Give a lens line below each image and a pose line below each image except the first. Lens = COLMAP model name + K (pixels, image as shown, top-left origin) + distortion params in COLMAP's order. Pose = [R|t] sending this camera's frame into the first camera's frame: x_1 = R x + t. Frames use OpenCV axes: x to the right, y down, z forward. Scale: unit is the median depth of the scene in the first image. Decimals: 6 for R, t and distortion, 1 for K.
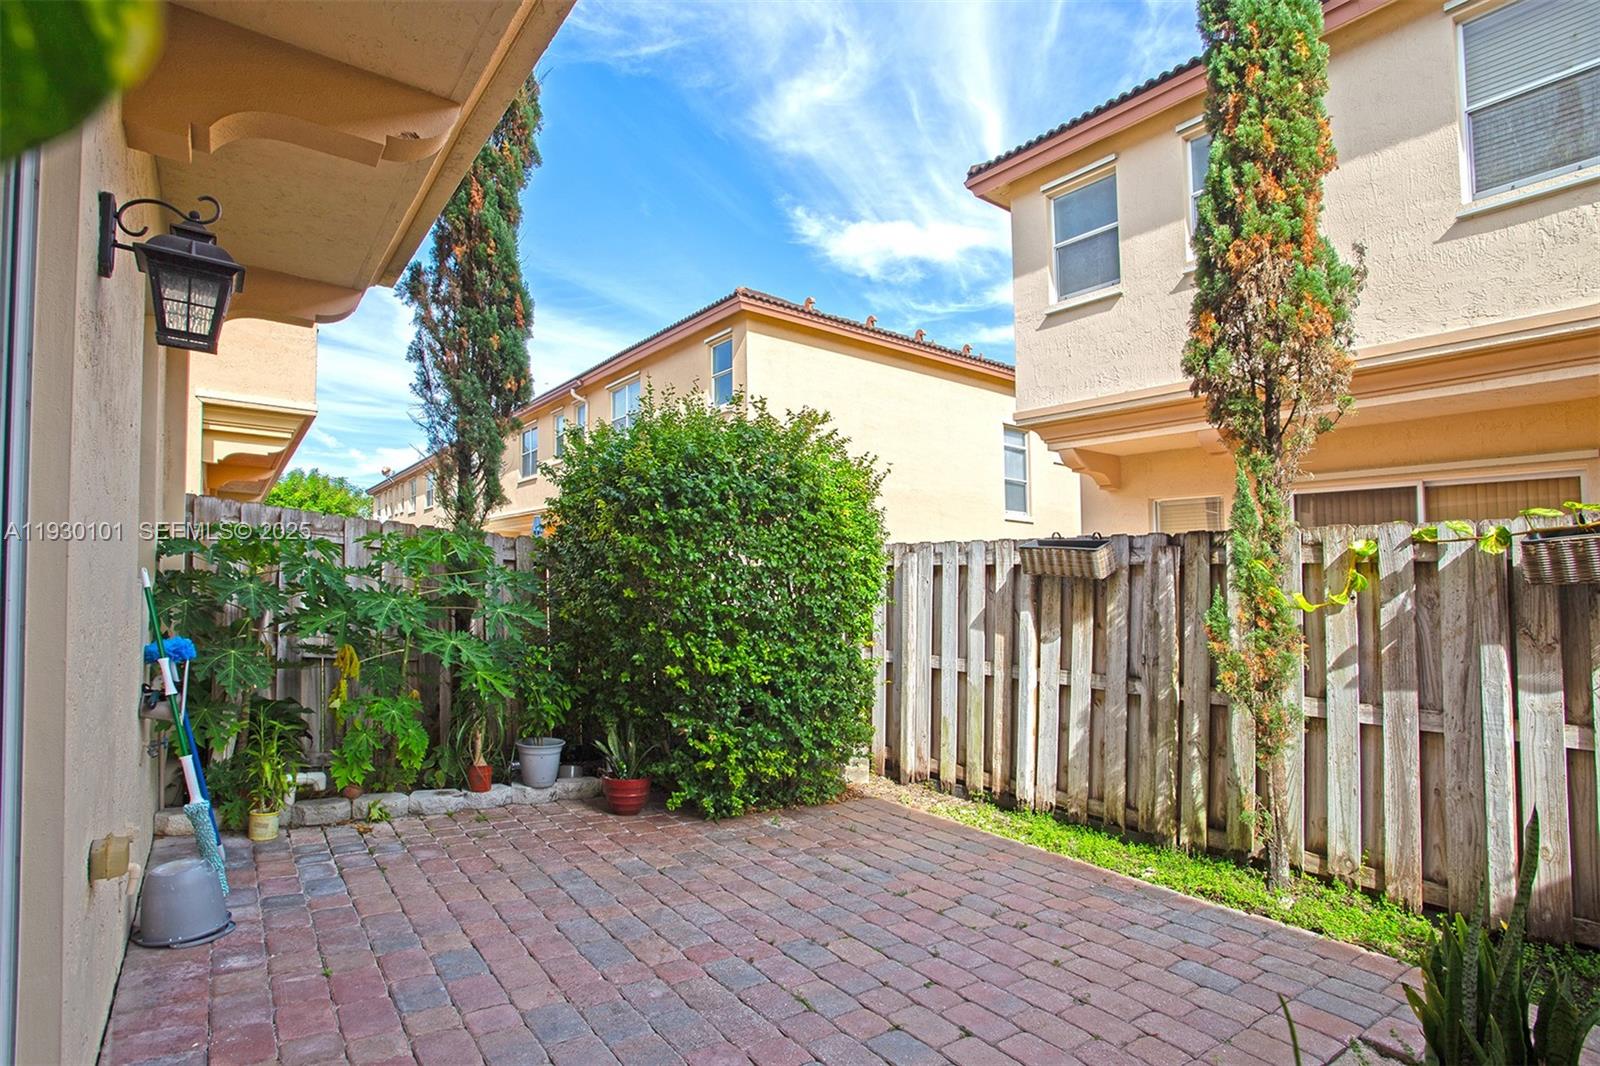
lens RADIAL K [[841.6, 0, 801.1], [0, 841.6, 530.5], [0, 0, 1]] dist [-0.075064, 0.037684]
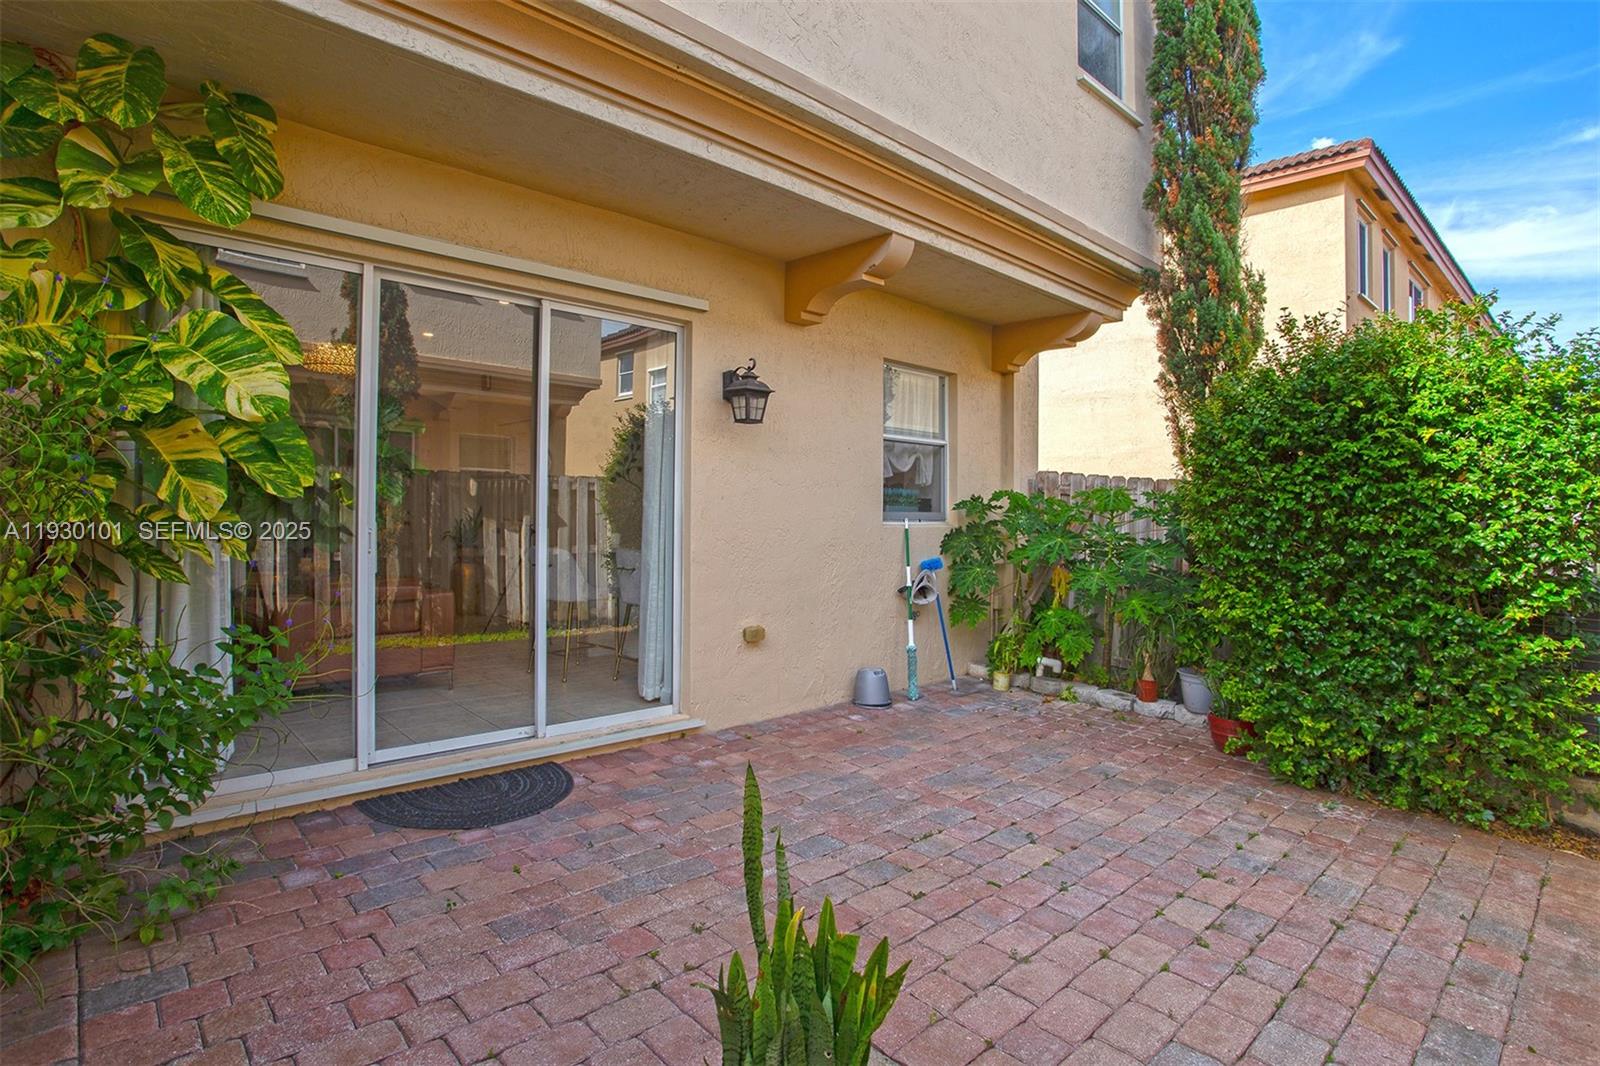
lens RADIAL K [[796.8, 0, 795.9], [0, 796.8, 477.4], [0, 0, 1]] dist [-0.064172, 0.028925]
pose [[0.121946, -0.062478, -0.990568, 0.805889], [0.048643, 0.997194, -0.056908, 0.035985], [0.991344, -0.041245, 0.124643, 0.422211]]
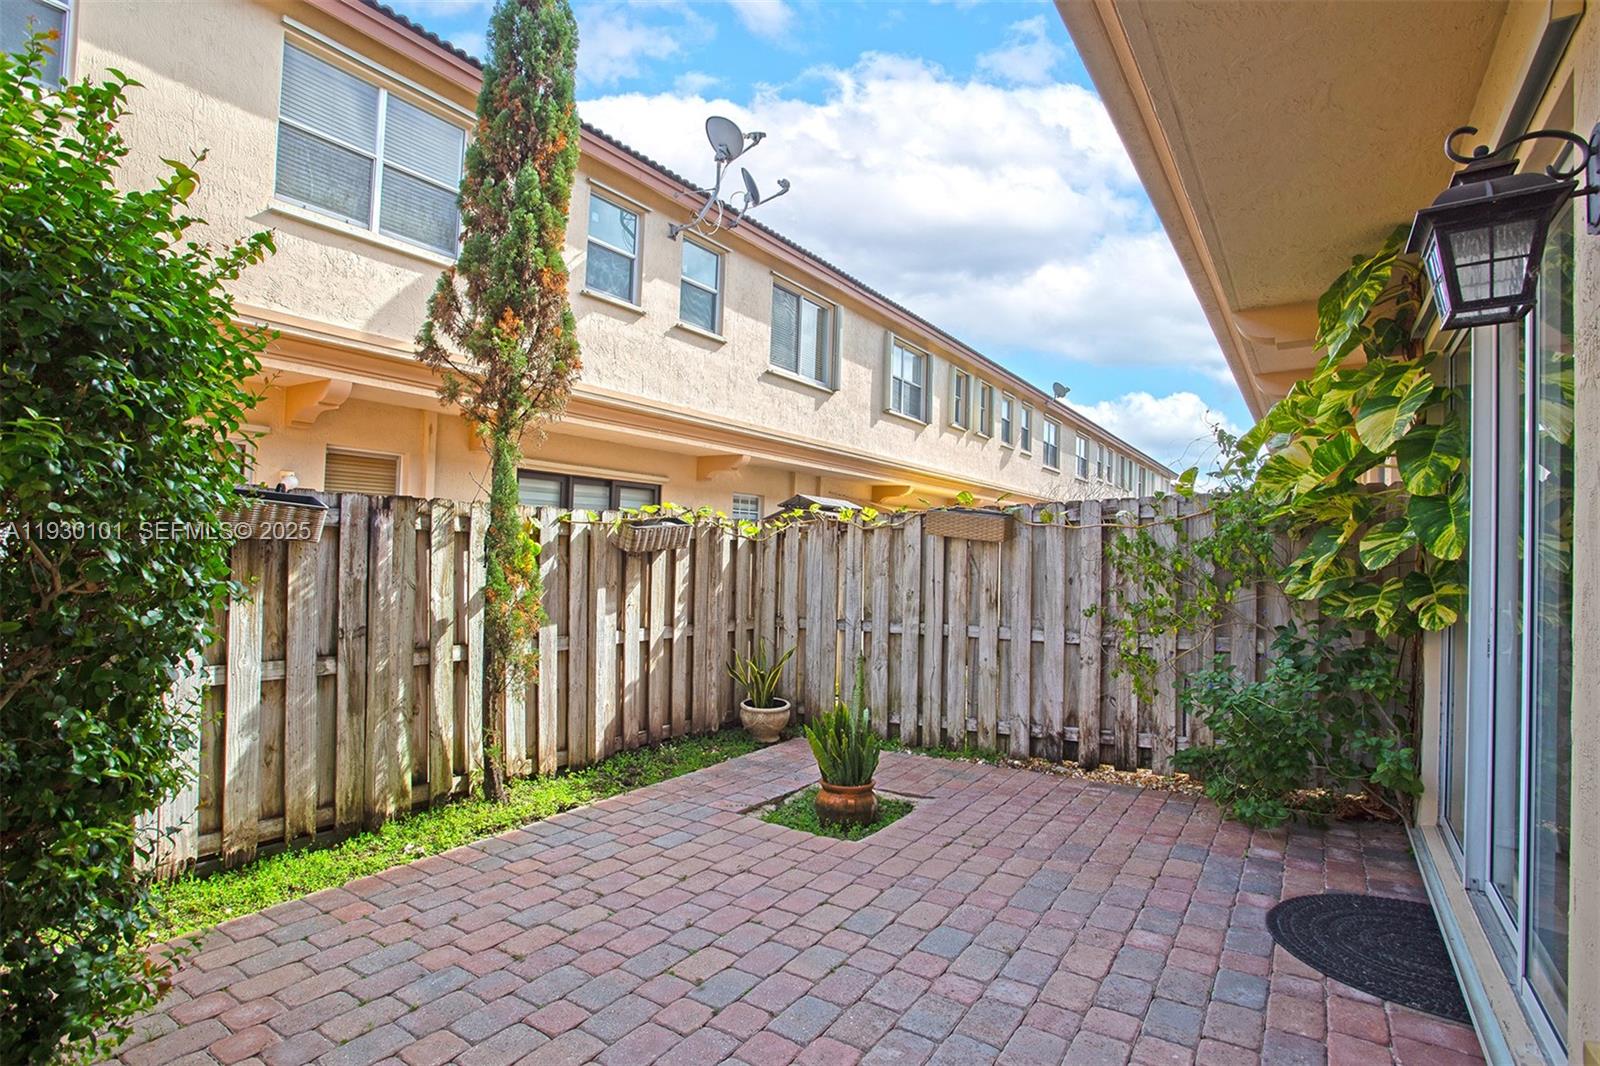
lens RADIAL K [[796.8, 0, 795.9], [0, 796.8, 477.4], [0, 0, 1]] dist [-0.064172, 0.028925]
pose [[-0.354272, 0.054852, 0.933532, -0.613082], [-0.090917, 0.991529, -0.092763, 0.024308], [-0.930712, -0.117737, -0.346284, 0.940563]]
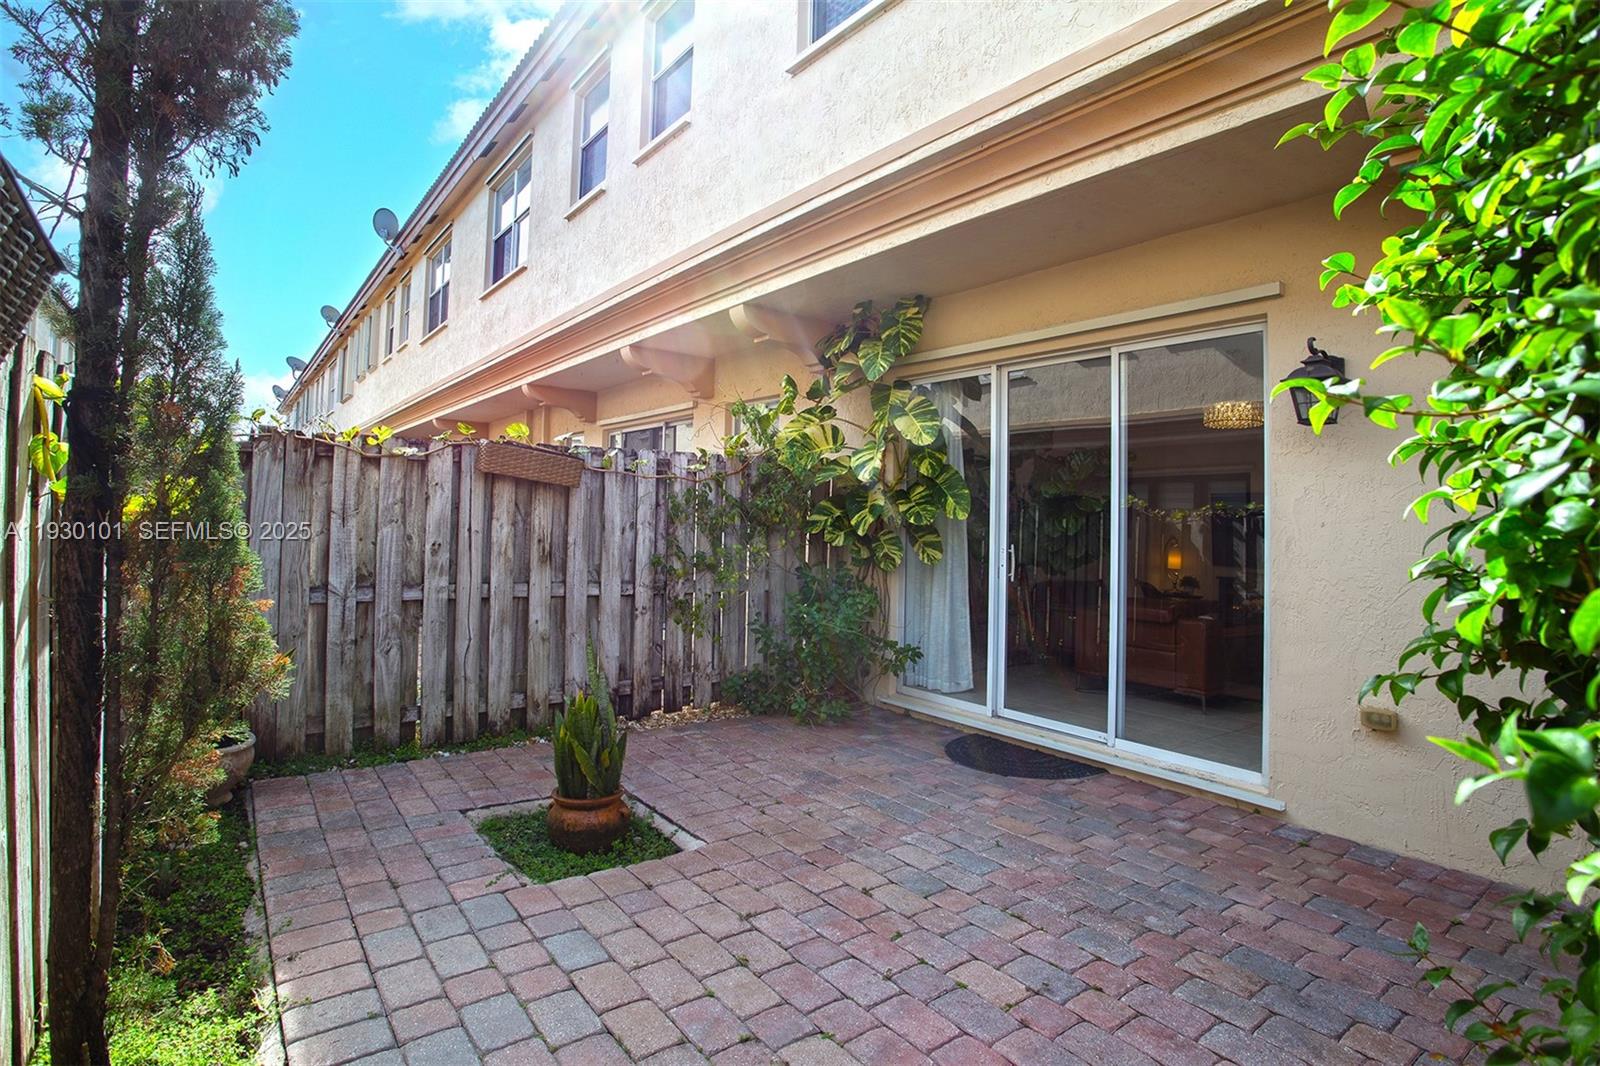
lens RADIAL K [[796.8, 0, 795.9], [0, 796.8, 477.4], [0, 0, 1]] dist [-0.064172, 0.028925]
pose [[-0.997680, -0.066154, -0.016089, 0.216532], [-0.063306, 0.988363, -0.138314, 0.106322], [0.025052, -0.136974, -0.990258, 1.324179]]
